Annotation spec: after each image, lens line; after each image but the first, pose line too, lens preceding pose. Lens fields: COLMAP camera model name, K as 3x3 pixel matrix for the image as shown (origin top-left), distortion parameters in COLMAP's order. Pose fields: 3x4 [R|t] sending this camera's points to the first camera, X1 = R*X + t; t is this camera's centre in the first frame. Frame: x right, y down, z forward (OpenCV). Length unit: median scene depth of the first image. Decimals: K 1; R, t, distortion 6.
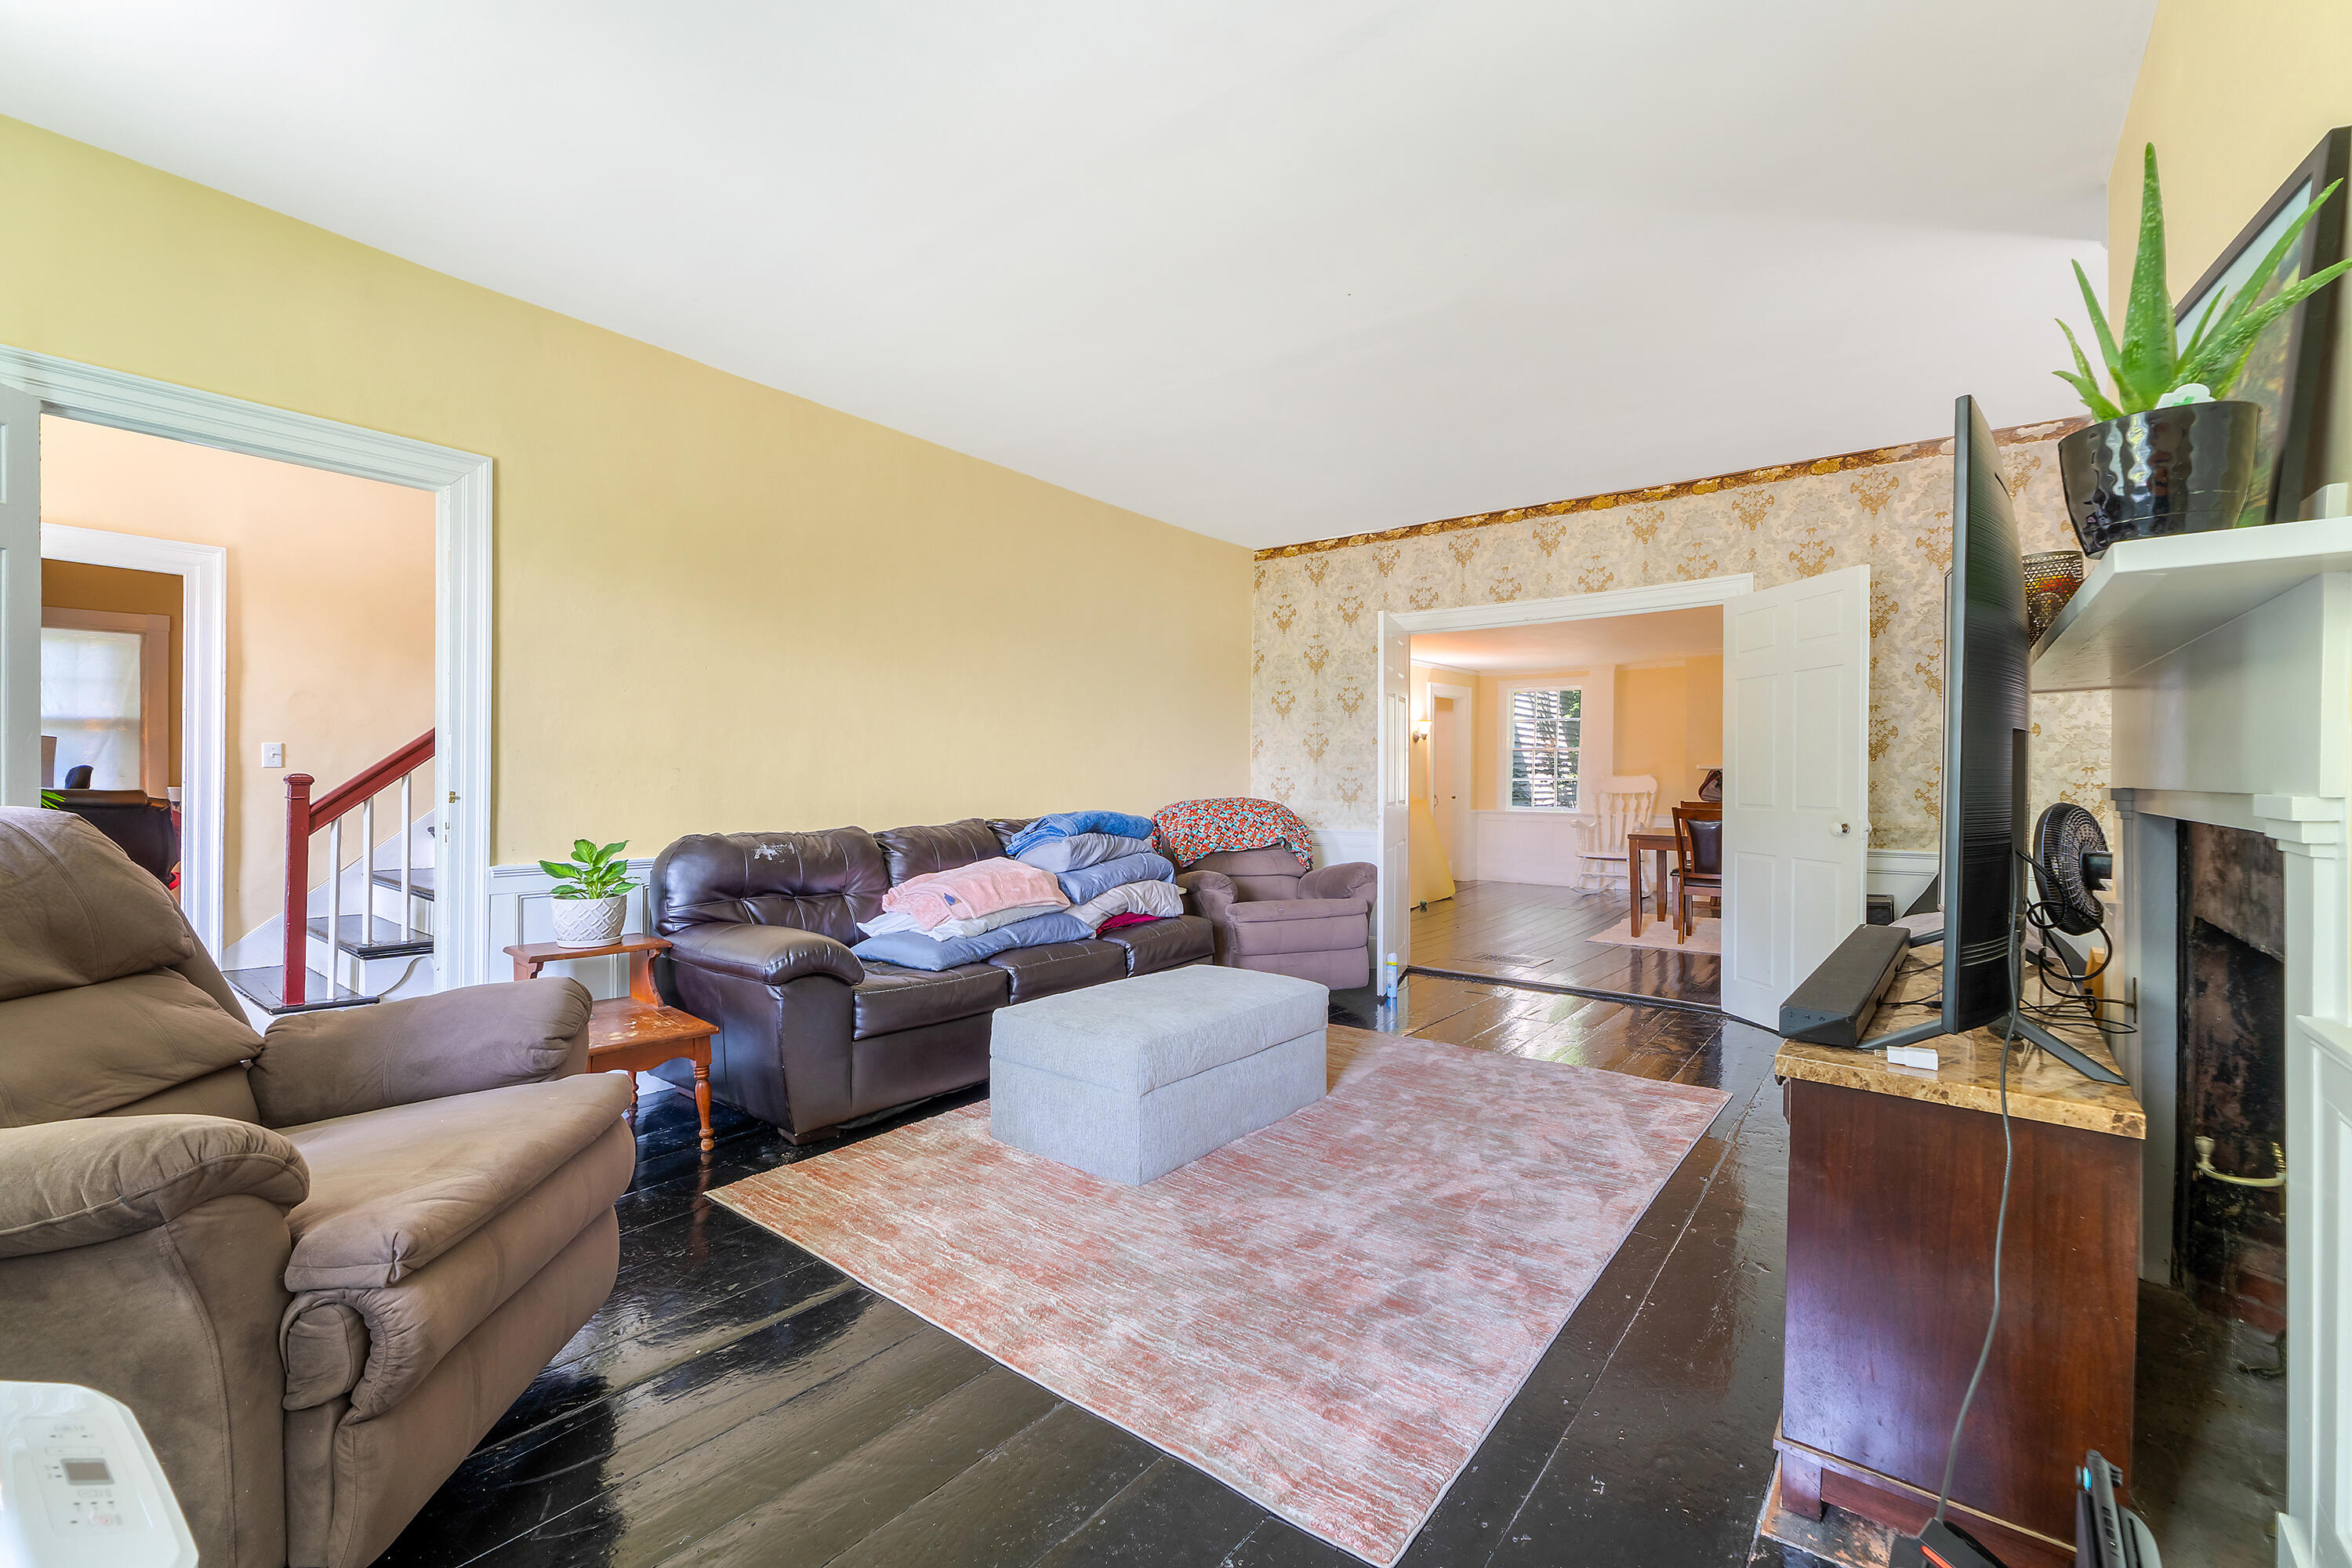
lens RADIAL K [[998.4, 0, 1166.0], [0, 998.4, 787.2], [0, 0, 1]] dist [-0.002498, -0.000308]
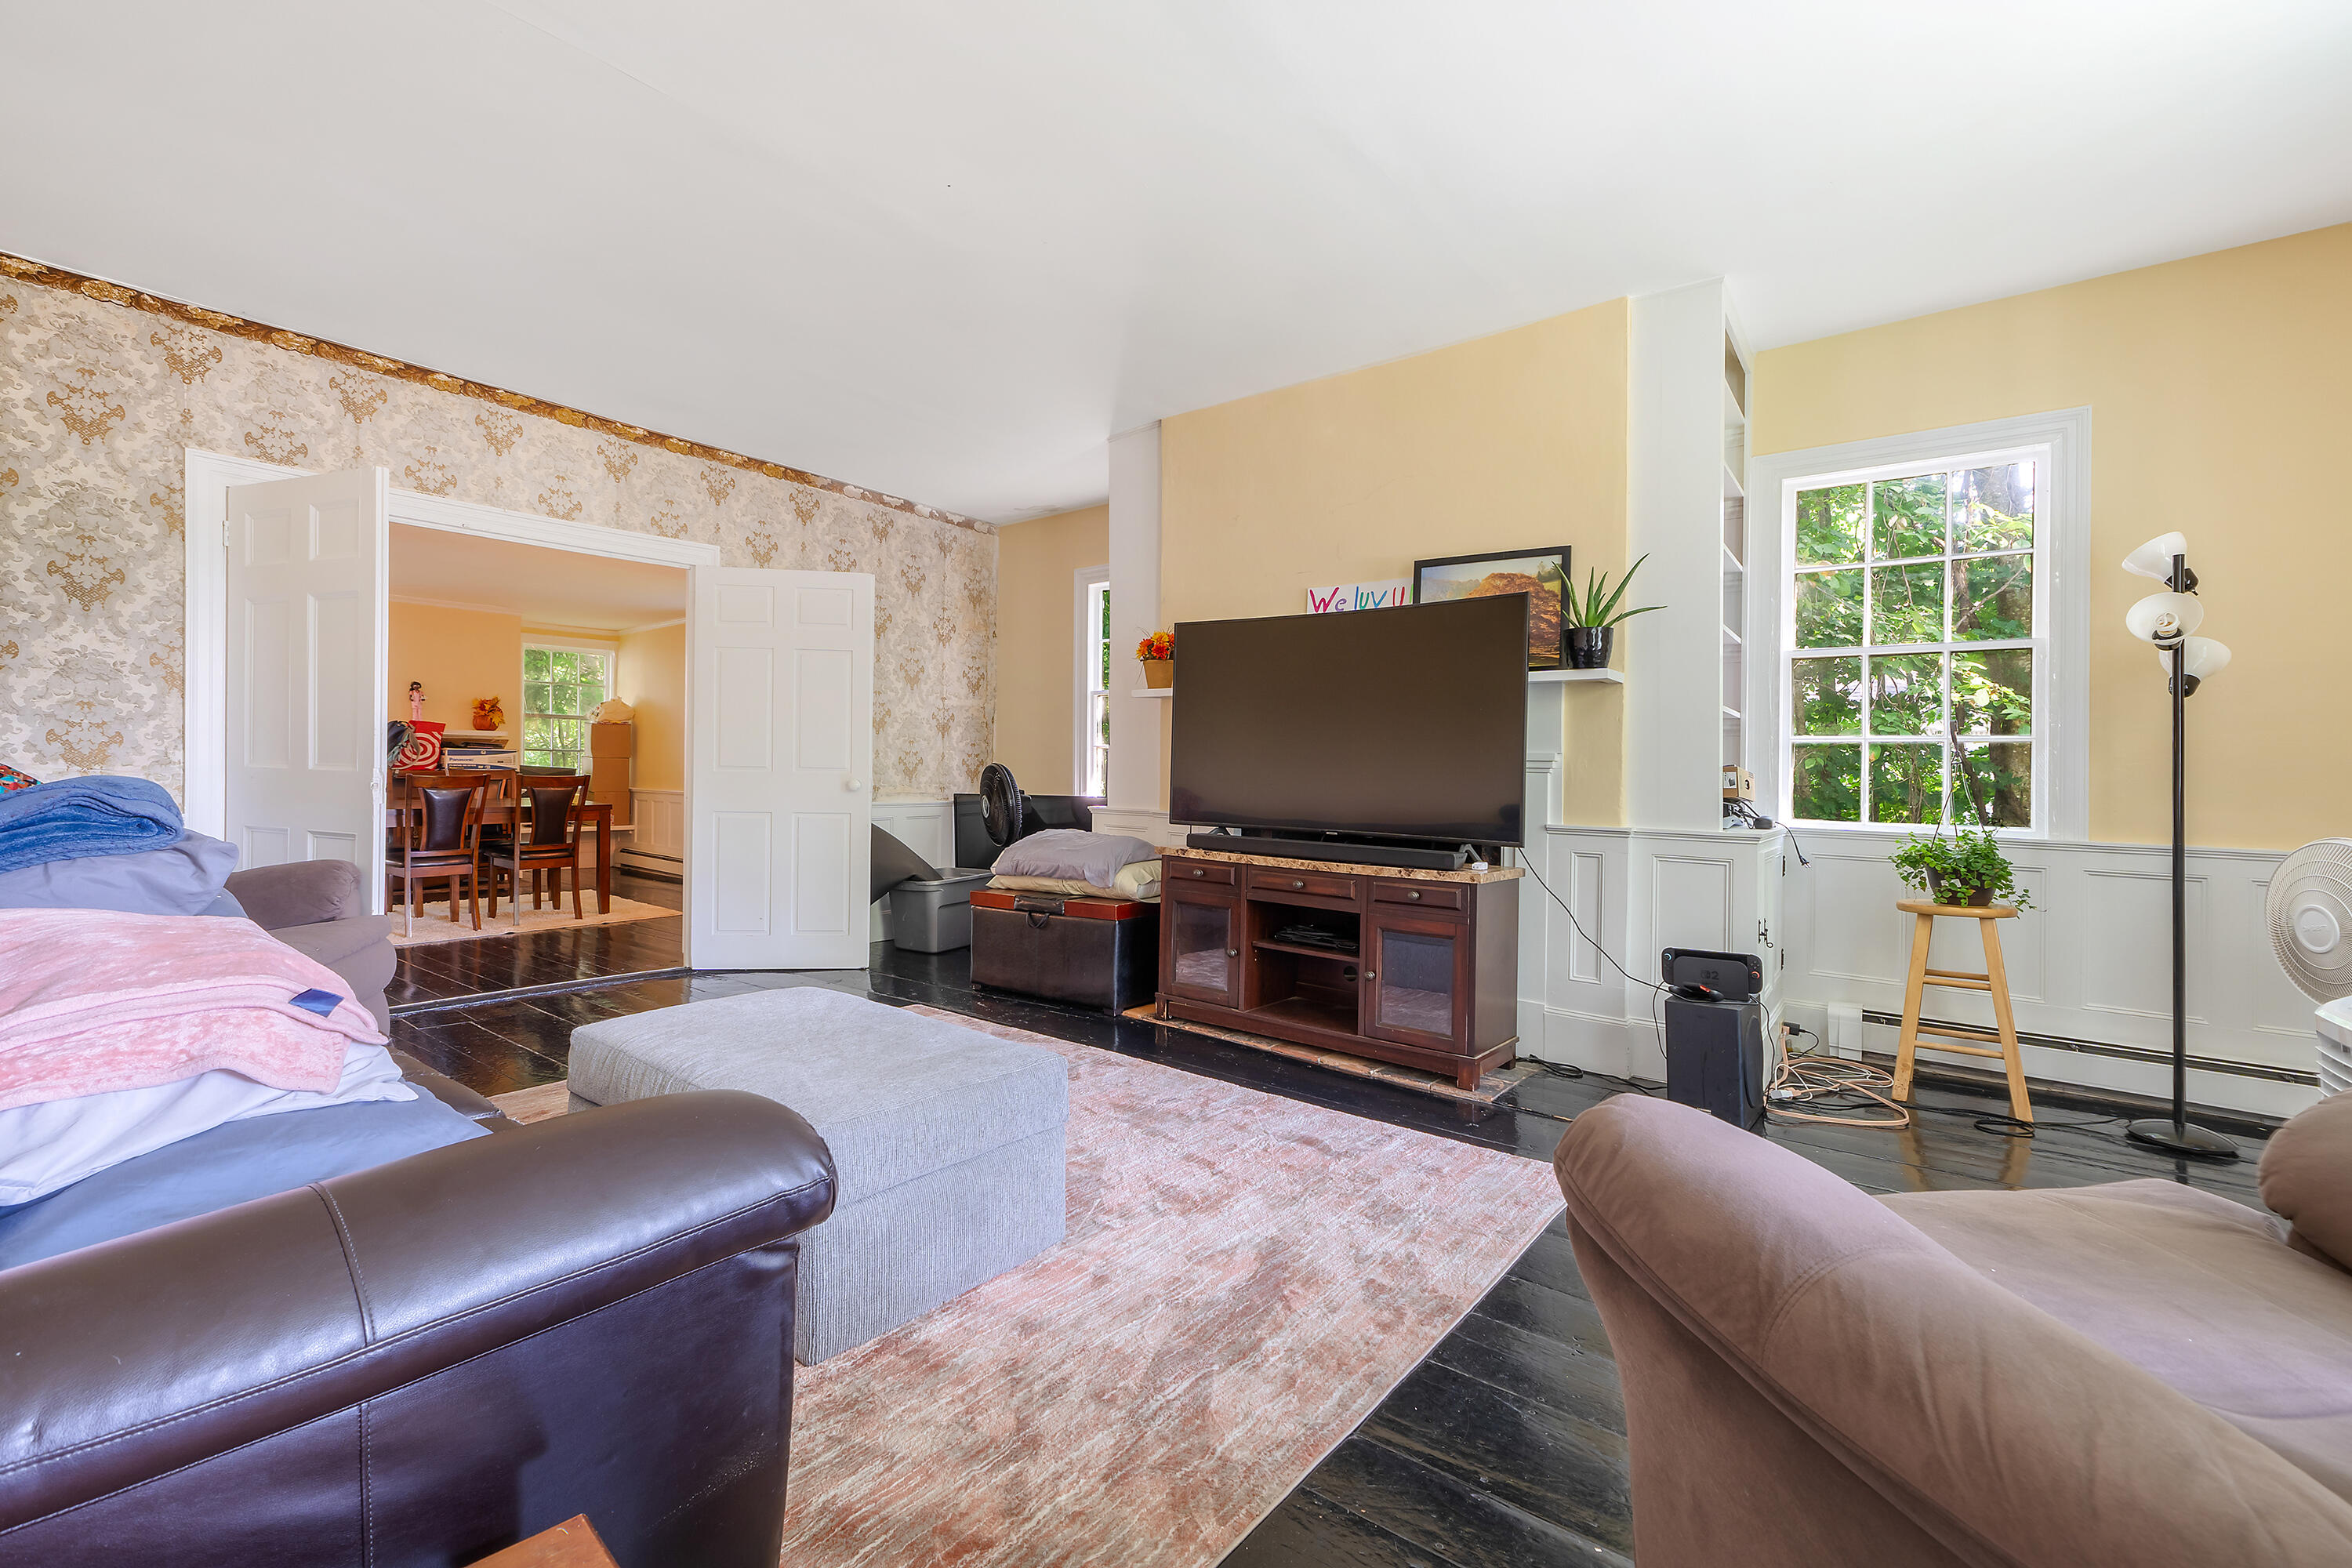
lens RADIAL K [[998.4, 0, 1166.9], [0, 998.4, 777.3], [0, 0, 1]] dist [-0.002498, -0.000308]
pose [[0.000657, 0.000656, 1.000000, -0.435278], [0.000870, 0.999999, -0.000657, 0.026553], [-0.999999, 0.000871, 0.000656, 0.504418]]
